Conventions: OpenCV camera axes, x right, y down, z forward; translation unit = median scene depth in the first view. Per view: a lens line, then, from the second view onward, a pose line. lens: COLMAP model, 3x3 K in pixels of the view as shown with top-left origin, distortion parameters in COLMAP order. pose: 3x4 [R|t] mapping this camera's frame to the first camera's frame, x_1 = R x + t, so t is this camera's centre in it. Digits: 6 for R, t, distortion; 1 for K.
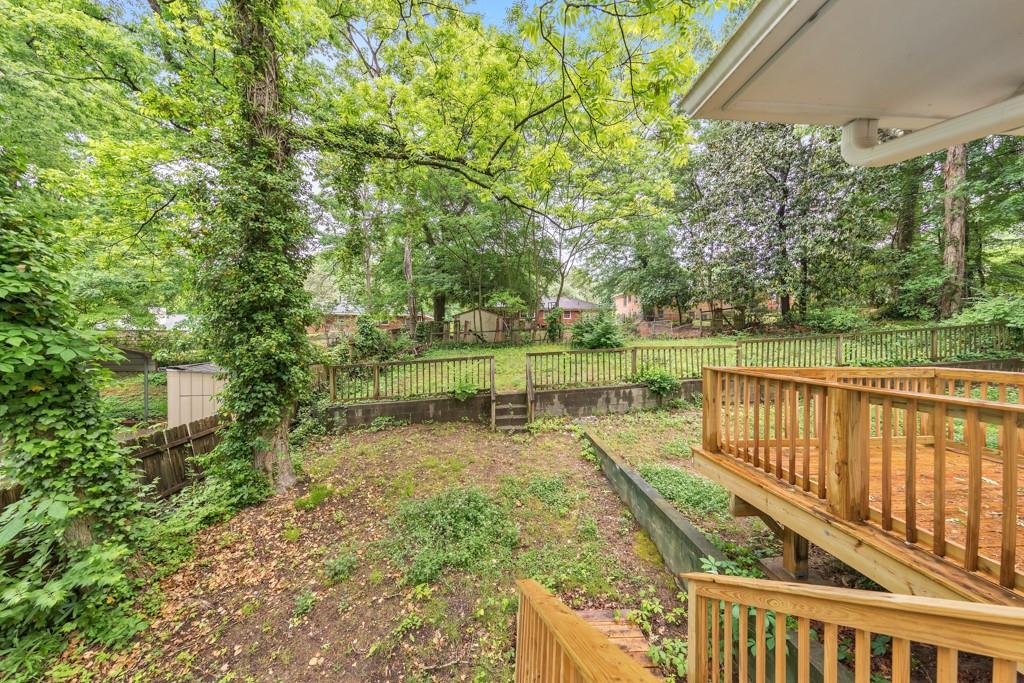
lens RADIAL K [[330.0, 0, 515.9], [0, 330.0, 342.9], [0, 0, 1]] dist [0.005860, 0.000072]
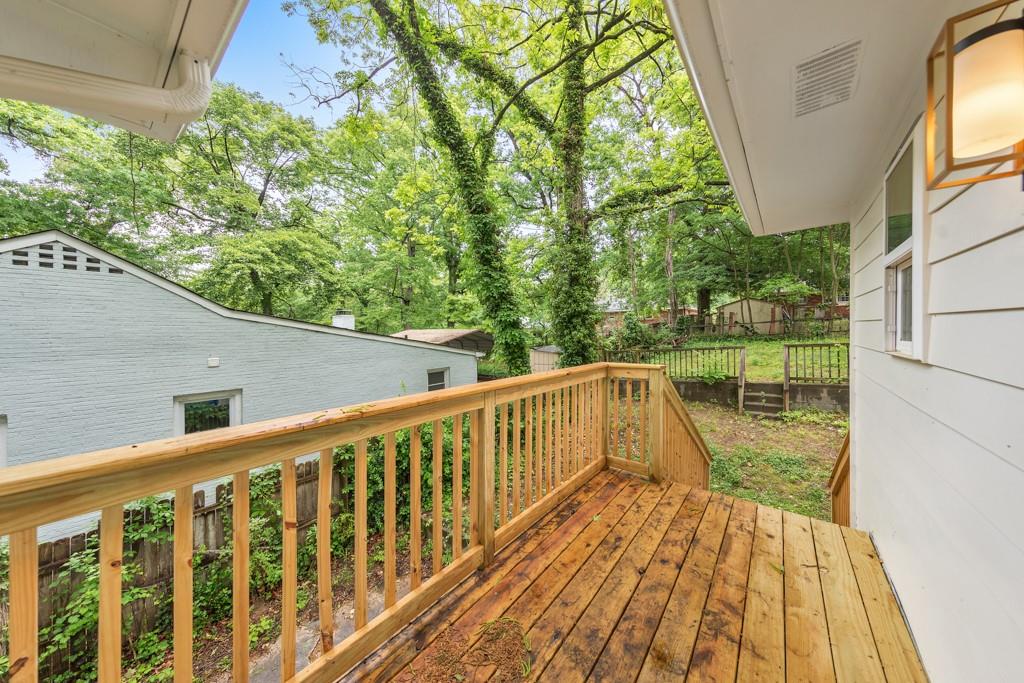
lens RADIAL K [[330.0, 0, 518.8], [0, 330.0, 331.2], [0, 0, 1]] dist [0.005860, 0.000072]
pose [[0.725299, -0.011523, -0.688338, 0.084575], [0.001958, 0.999890, -0.014675, 0.002410], [0.688431, 0.009296, 0.725242, -0.173138]]
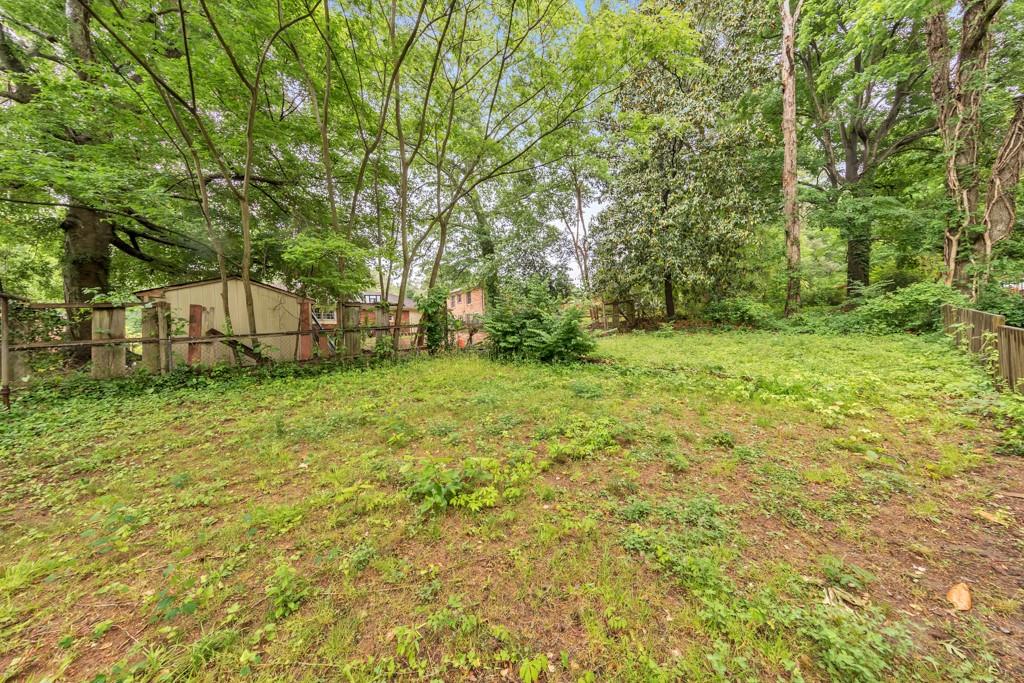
lens RADIAL K [[330.0, 0, 520.7], [0, 330.0, 346.8], [0, 0, 1]] dist [0.005860, 0.000072]
pose [[0.789228, -0.046130, 0.612365, -0.128207], [0.058262, 0.998301, 0.000114, -0.004230], [-0.611330, 0.035588, 0.790575, 0.689763]]
